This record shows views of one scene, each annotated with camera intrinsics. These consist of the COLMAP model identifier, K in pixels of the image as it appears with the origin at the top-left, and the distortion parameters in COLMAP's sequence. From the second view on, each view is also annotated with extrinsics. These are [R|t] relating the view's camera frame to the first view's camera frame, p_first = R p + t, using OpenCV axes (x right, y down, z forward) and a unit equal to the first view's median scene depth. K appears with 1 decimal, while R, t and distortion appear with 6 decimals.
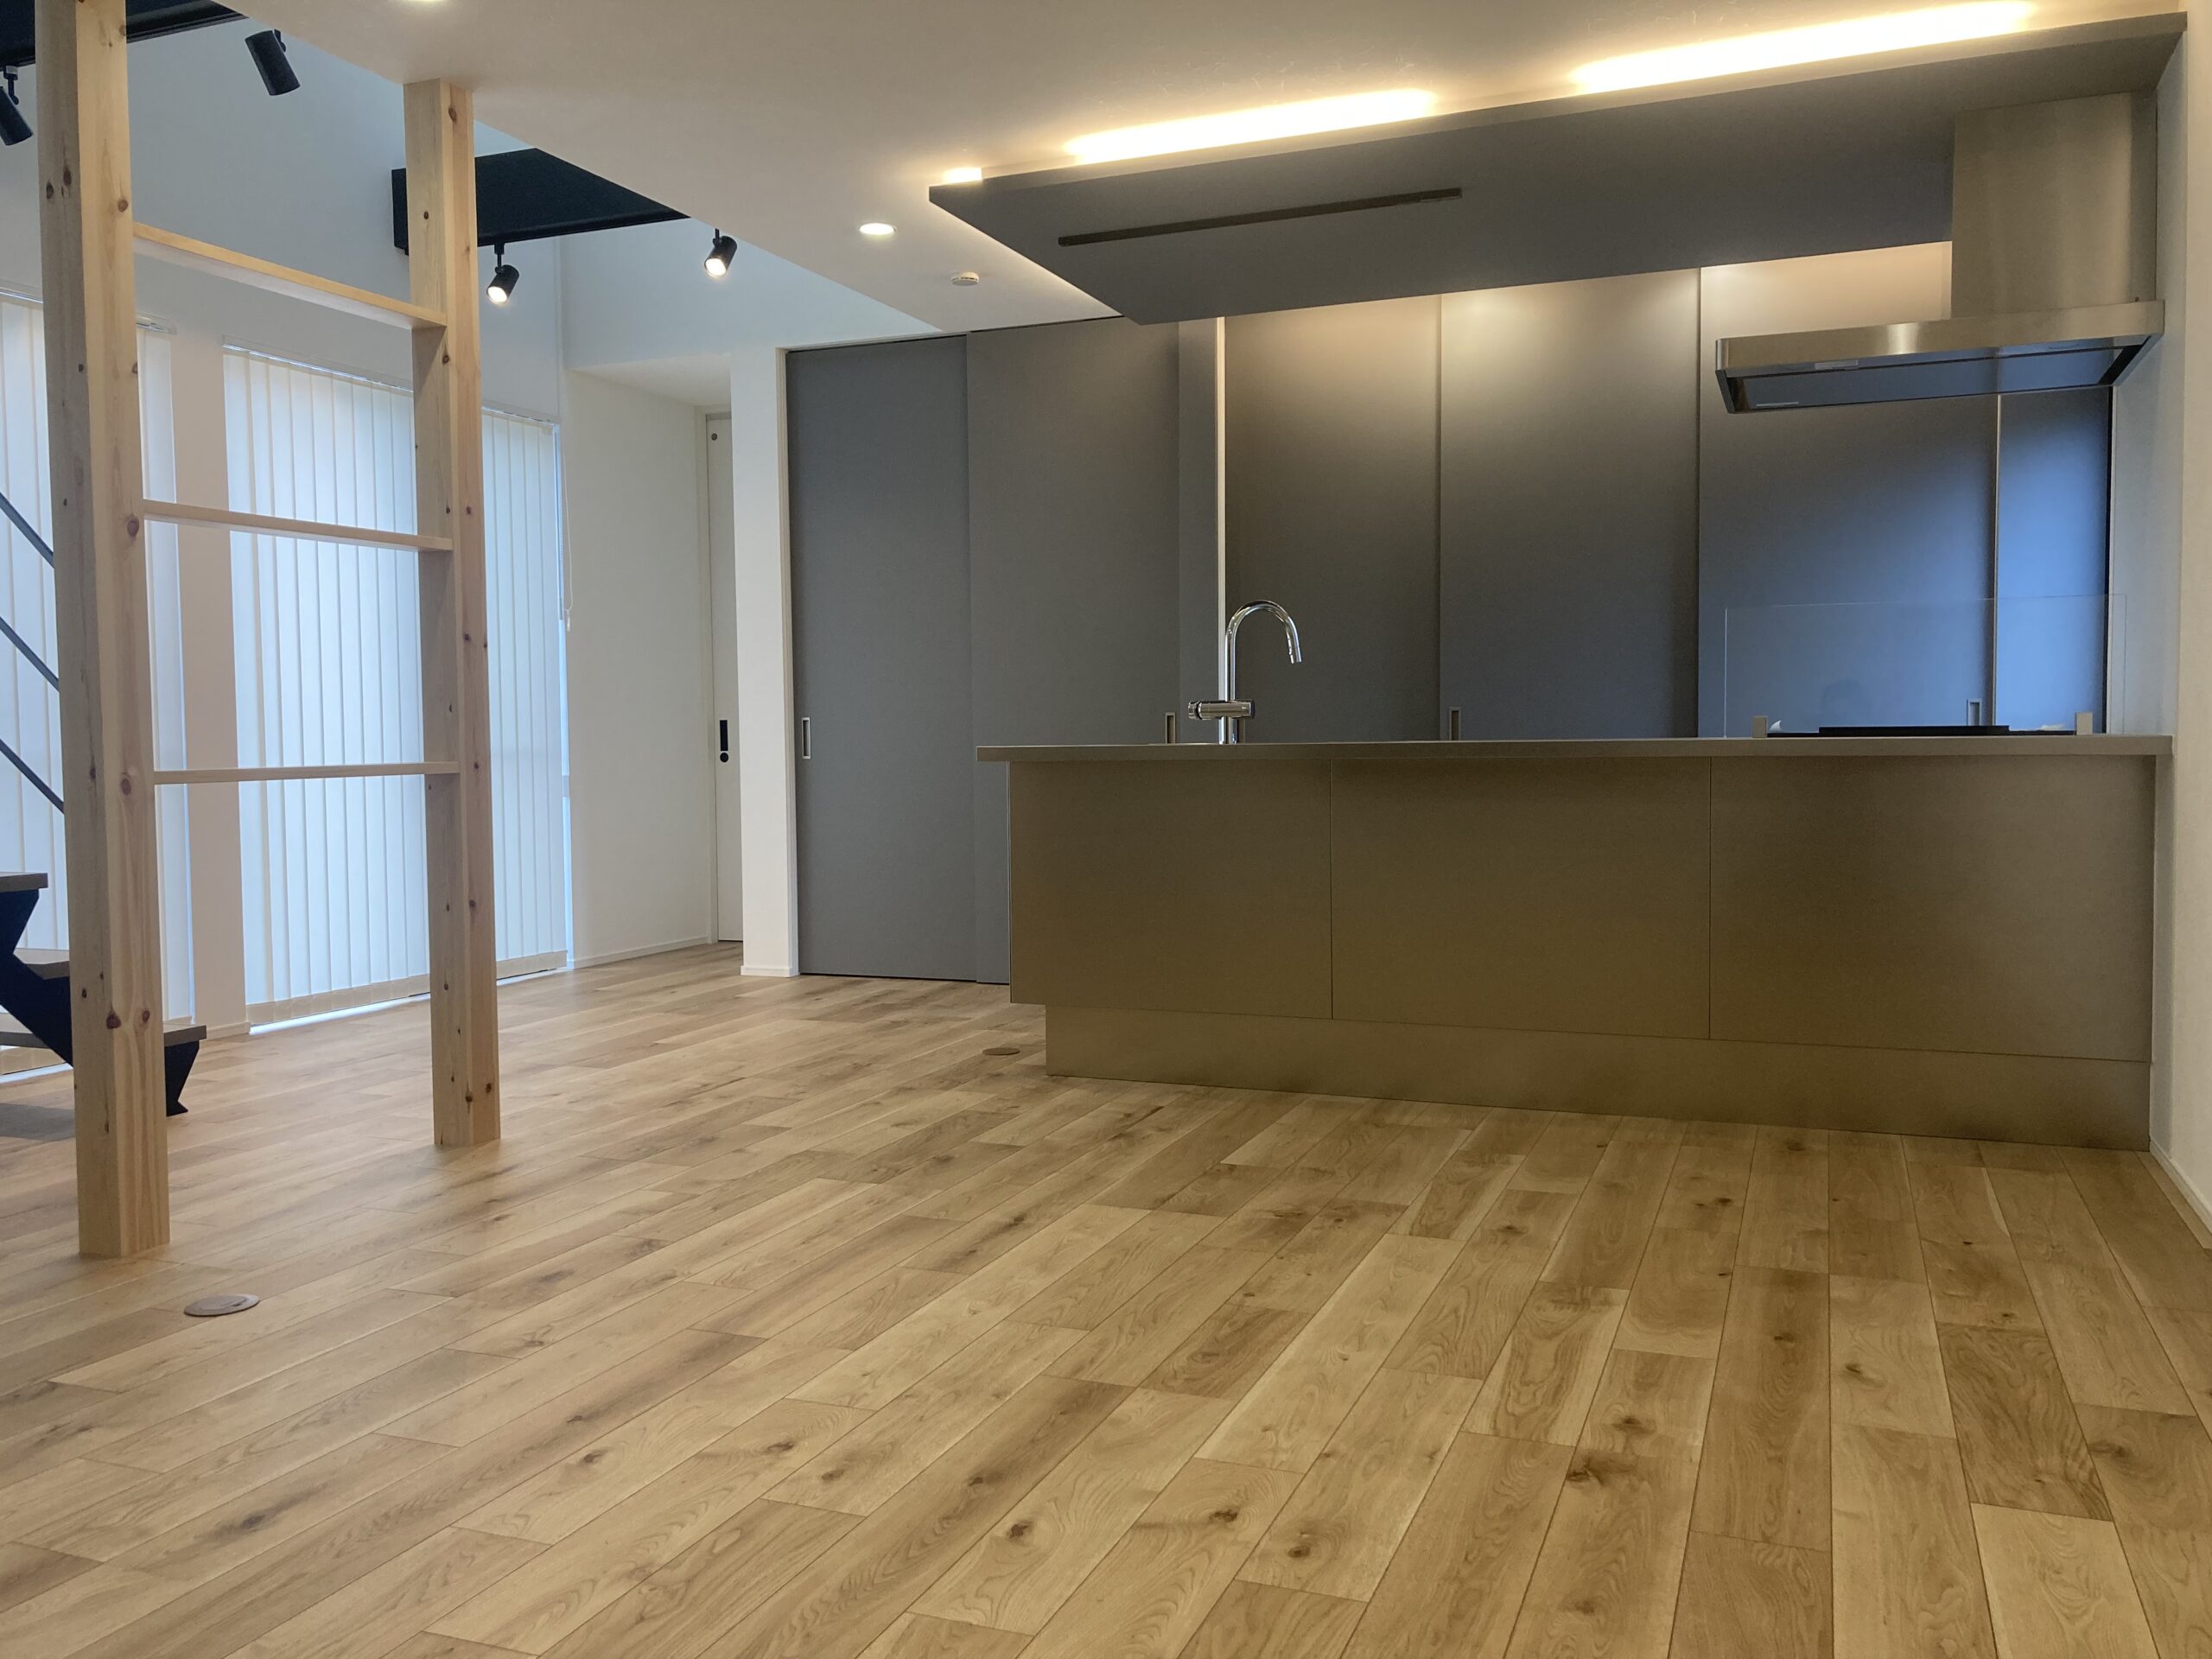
lens RADIAL K [[1830.6, 0, 1107.7], [0, 1830.6, 829.6], [0, 0, 1]] dist [0.055575, -0.046444]
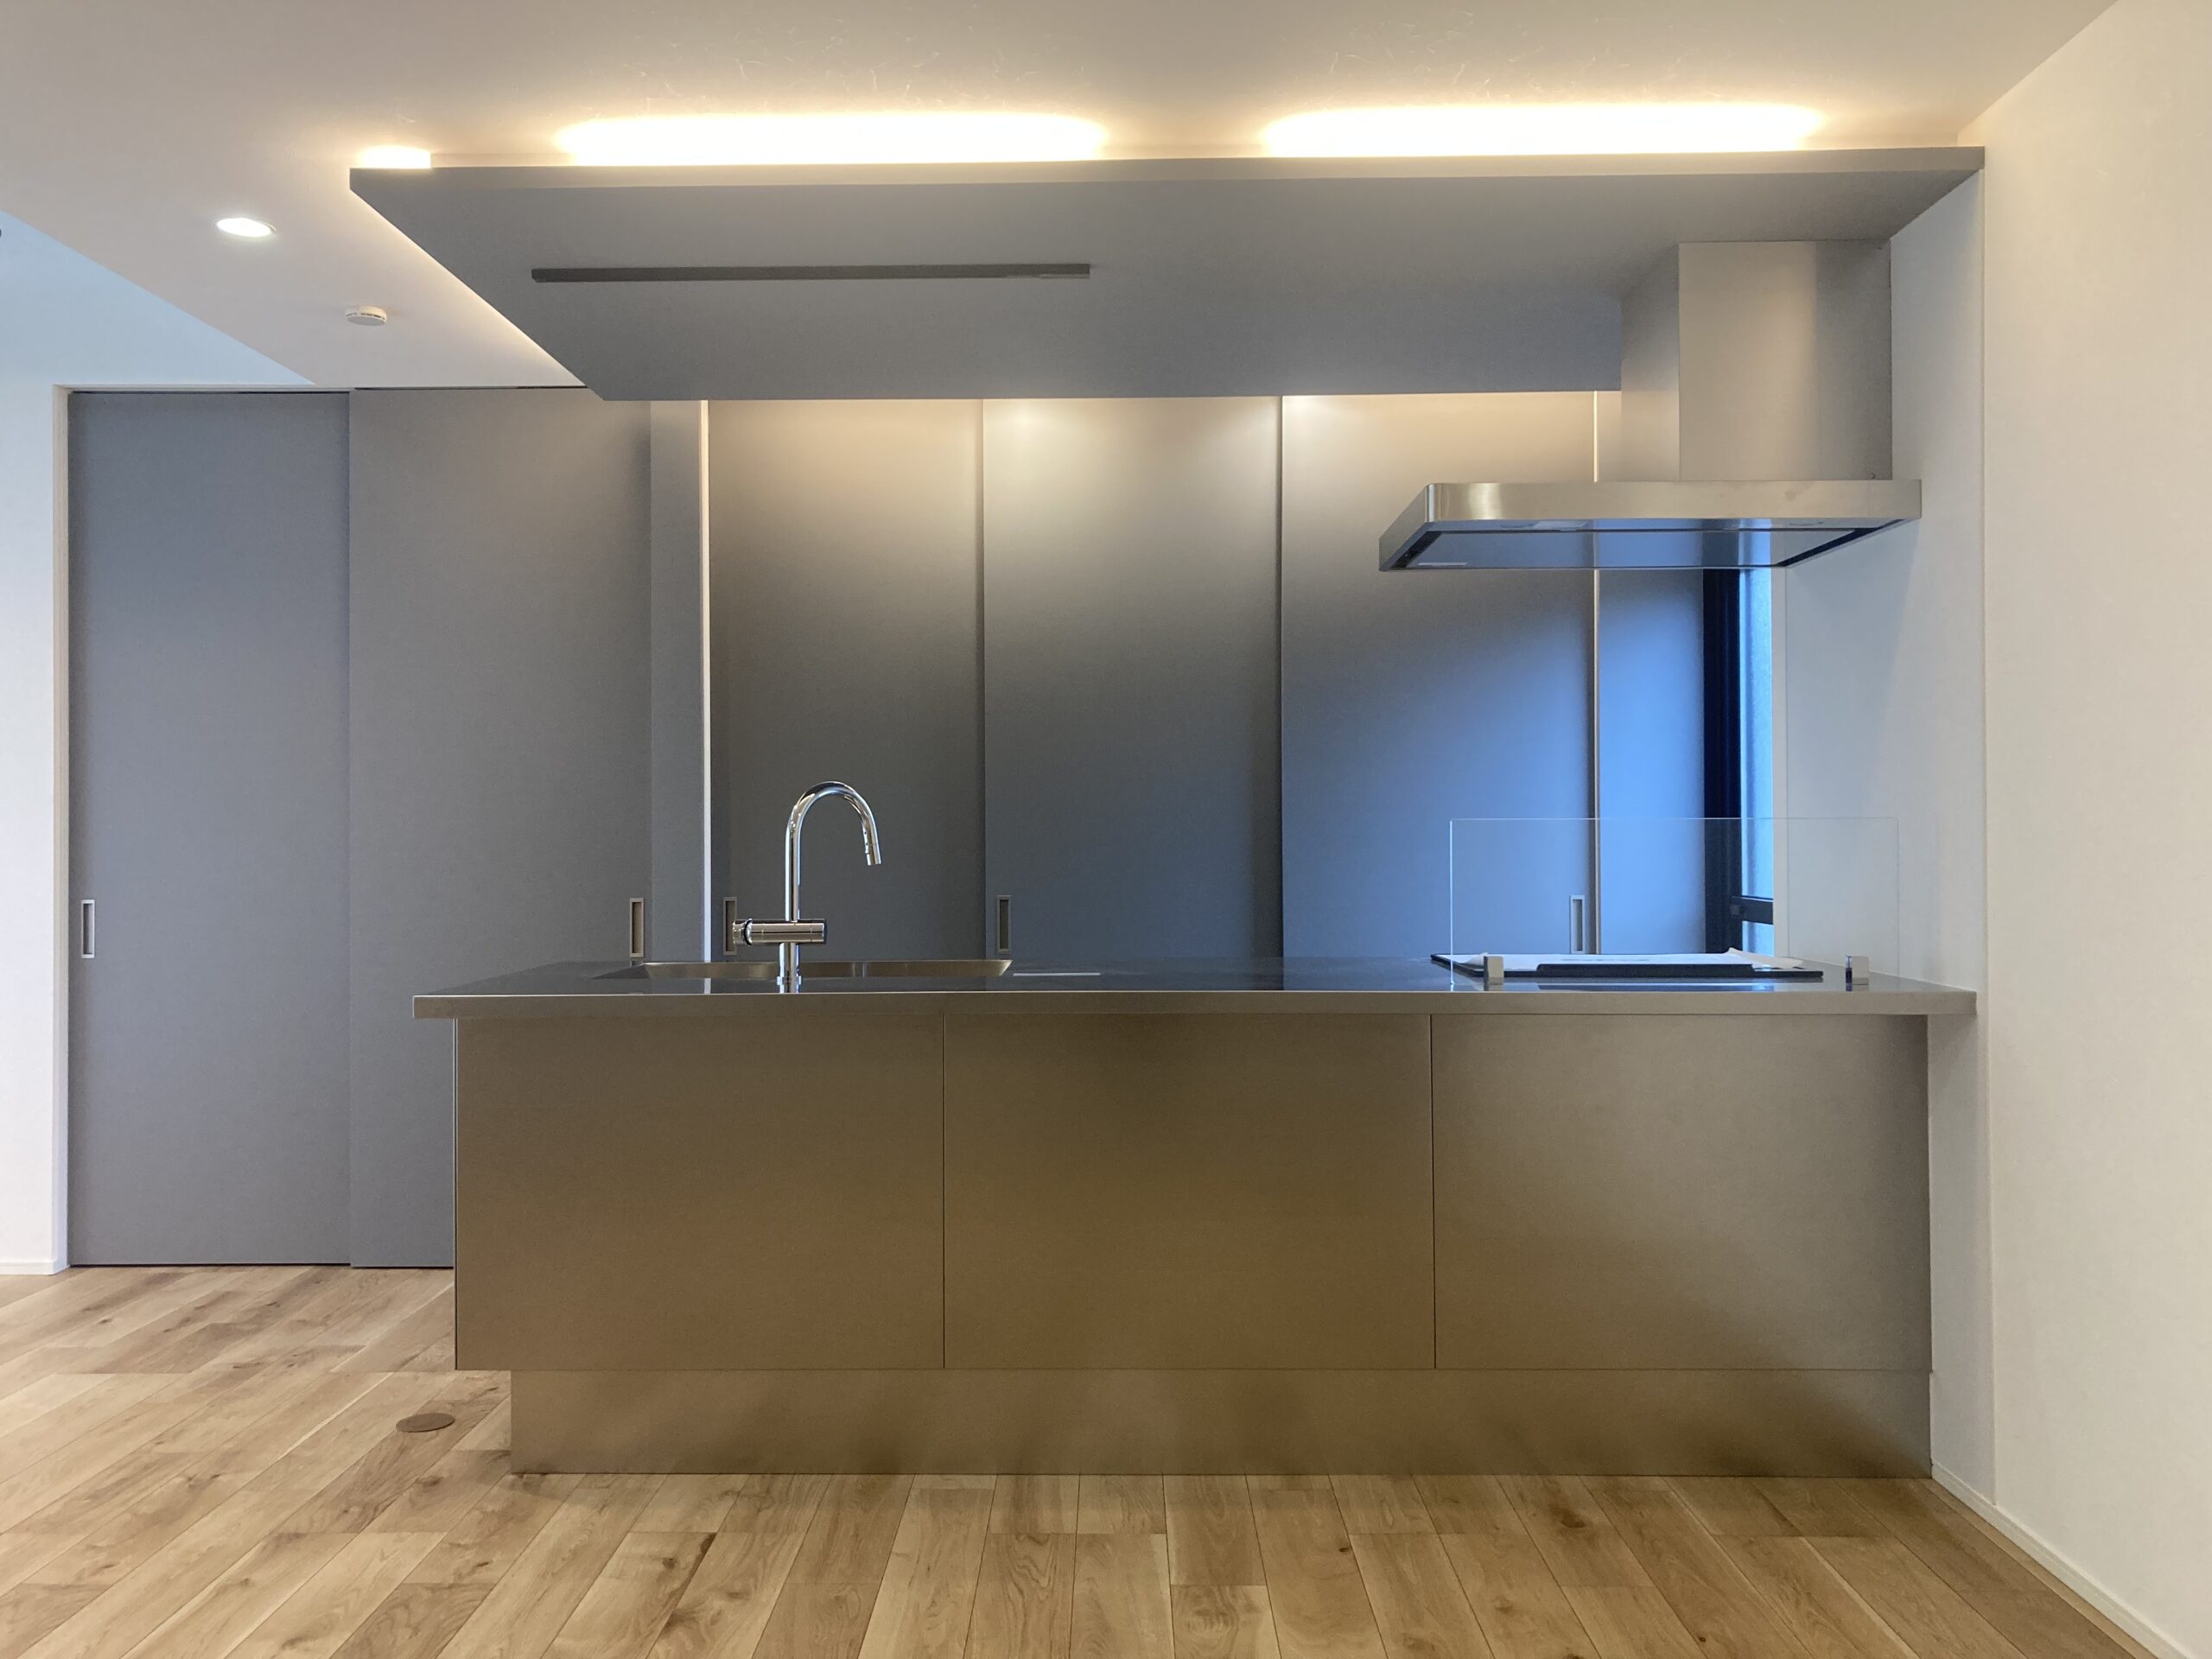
lens RADIAL K [[1830.6, 0, 1097.1], [0, 1830.6, 824.3], [0, 0, 1]] dist [0.055575, -0.046444]
pose [[0.936345, 0.009822, 0.350945, -0.066597], [0.011154, 0.998272, -0.057700, -0.058074], [-0.350905, 0.057942, 0.934617, 0.248339]]
